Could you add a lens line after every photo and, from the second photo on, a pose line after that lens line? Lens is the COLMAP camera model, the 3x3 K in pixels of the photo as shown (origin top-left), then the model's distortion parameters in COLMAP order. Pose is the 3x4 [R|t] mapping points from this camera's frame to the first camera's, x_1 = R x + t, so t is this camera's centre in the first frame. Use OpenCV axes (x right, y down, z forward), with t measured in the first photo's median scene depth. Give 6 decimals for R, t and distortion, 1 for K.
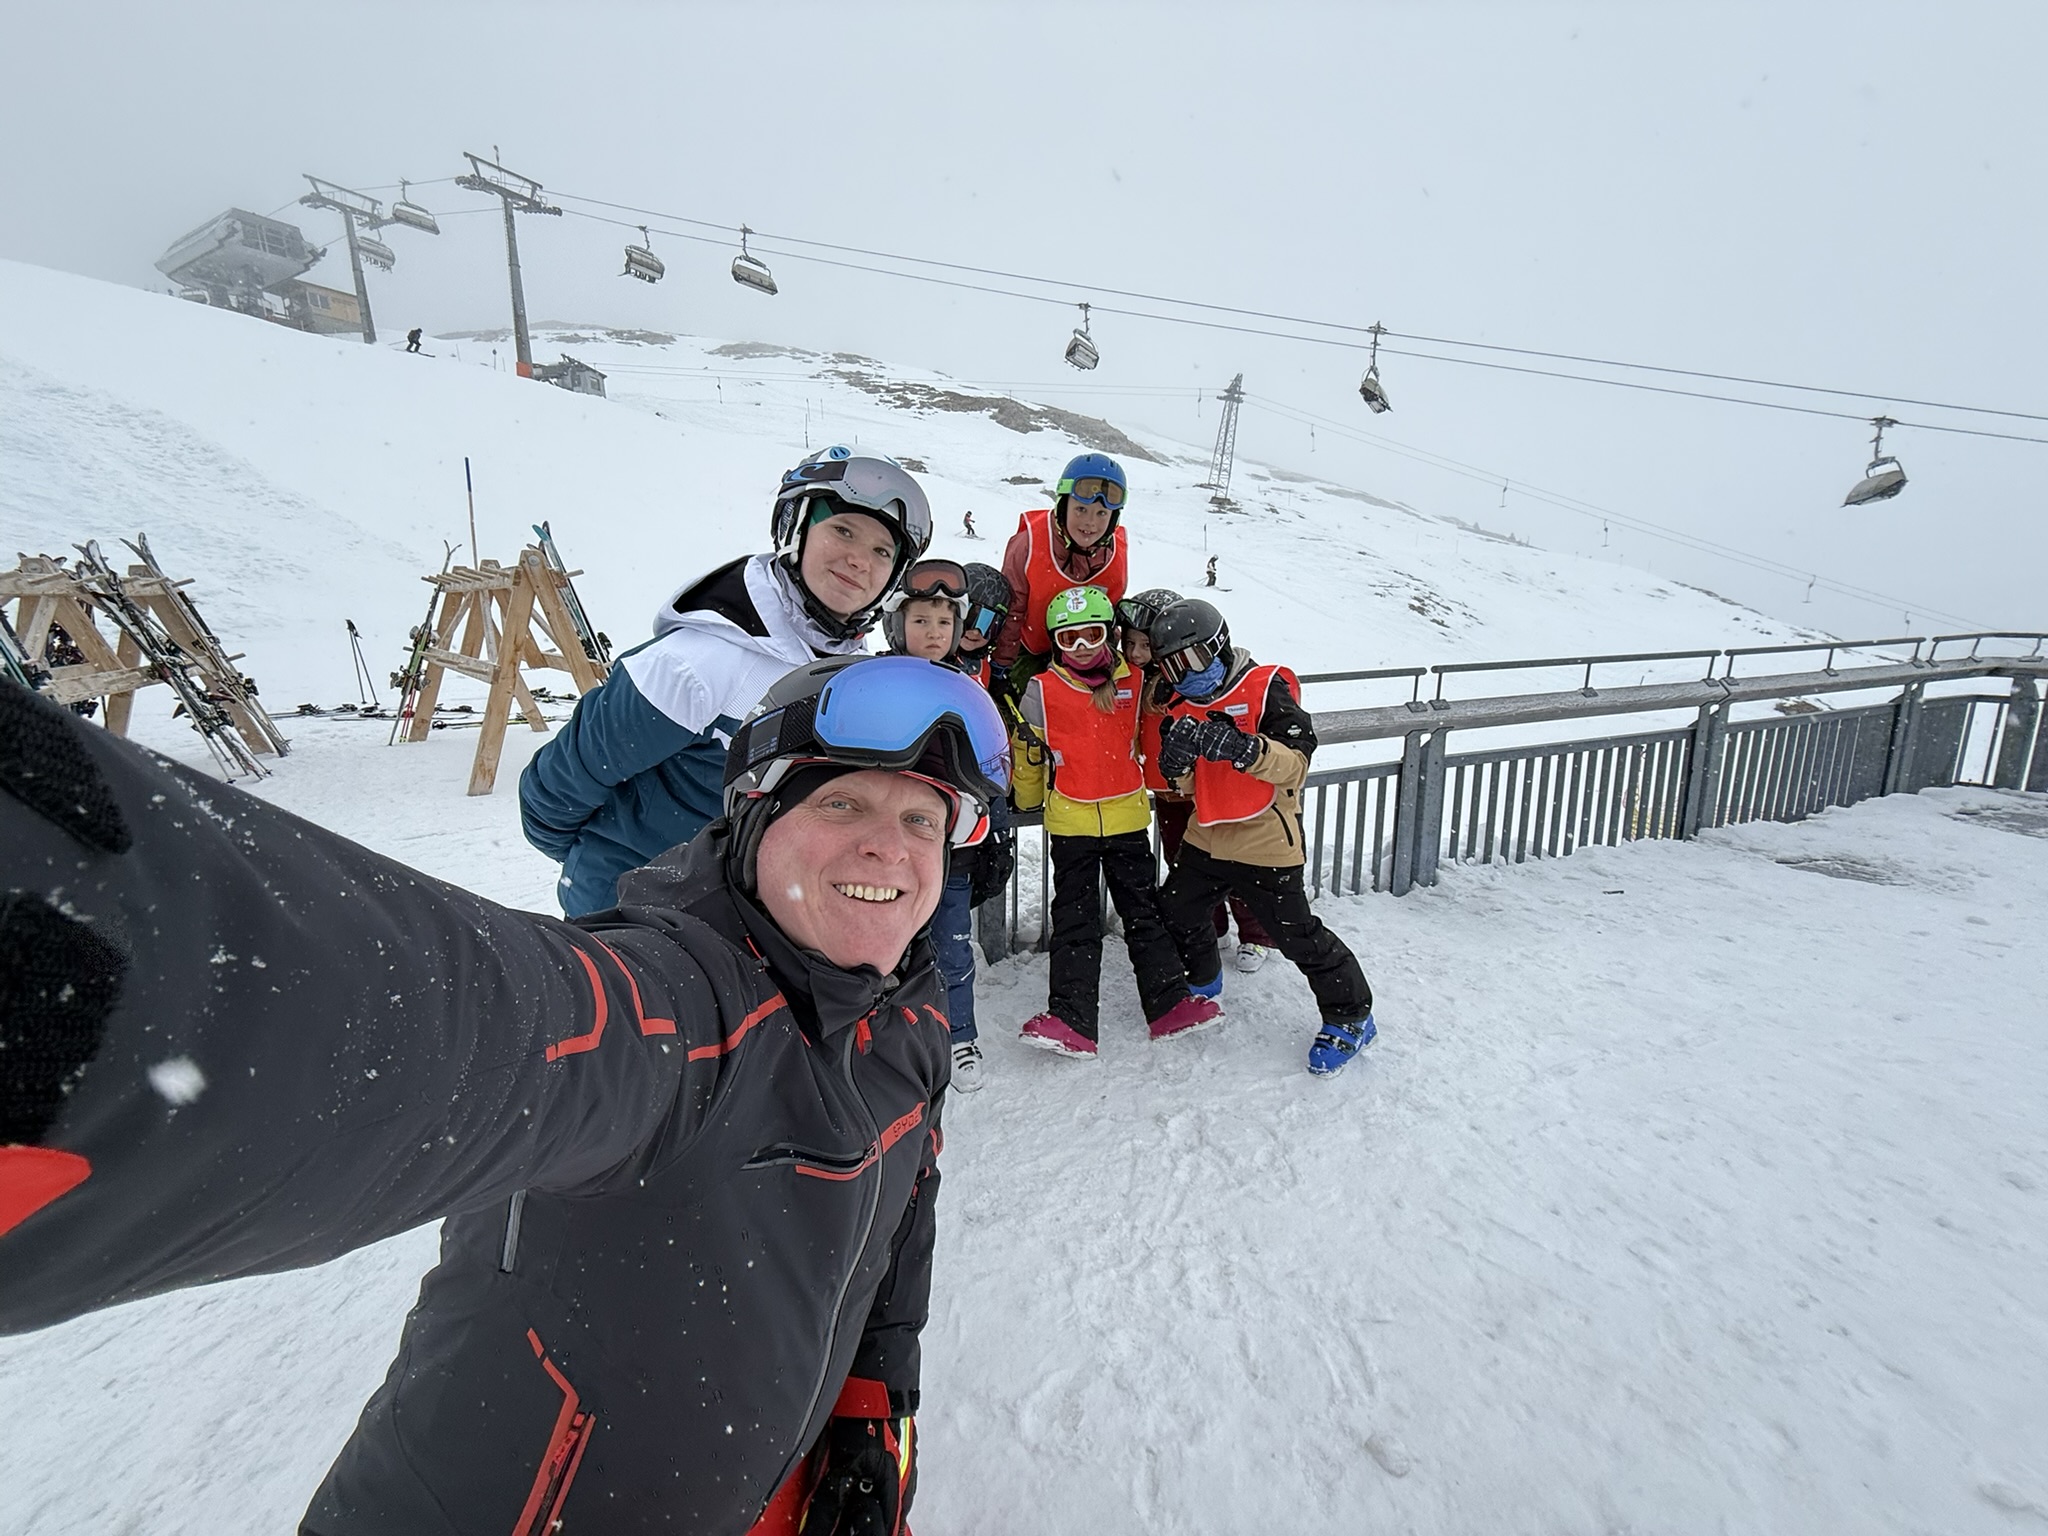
lens RADIAL K [[819.1, 0, 1024.0], [0, 819.1, 768.0], [0, 0, 1]] dist [0.018389, 0.000026]
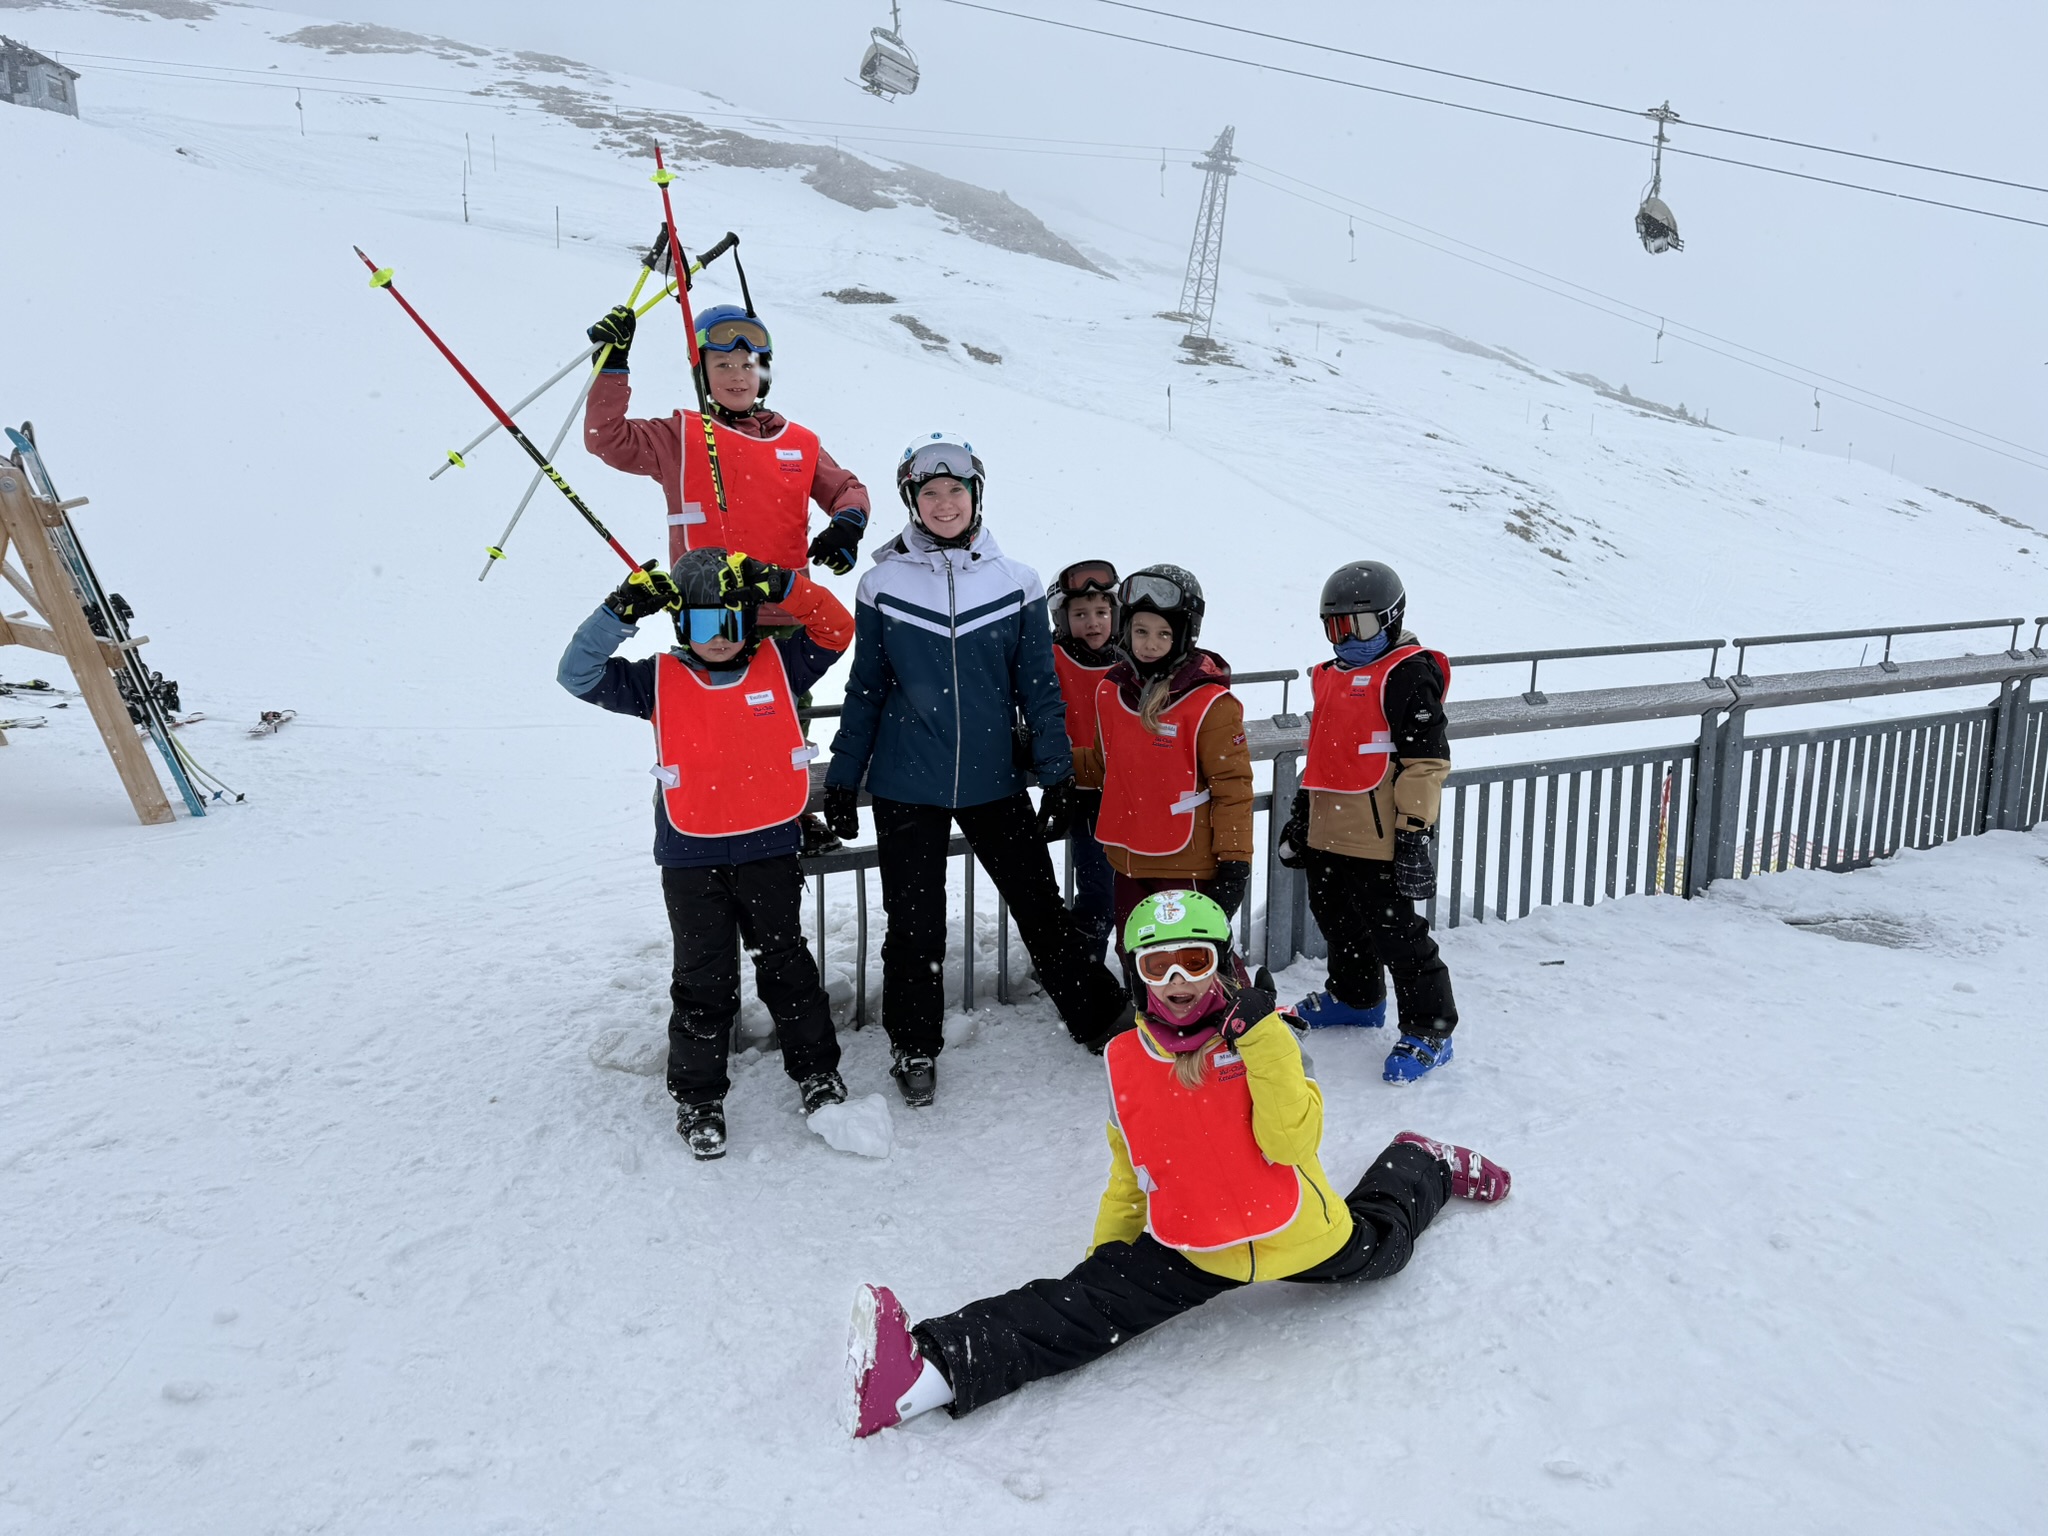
lens RADIAL K [[1427.8, 0, 1024.0], [0, 1427.8, 768.0], [0, 0, 1]] dist [0.086026, -0.098546]
pose [[0.994019, -0.004004, 0.109134, 0.062232], [0.006292, 0.999767, -0.020632, -0.003507], [-0.109026, 0.021196, 0.993813, -0.196523]]
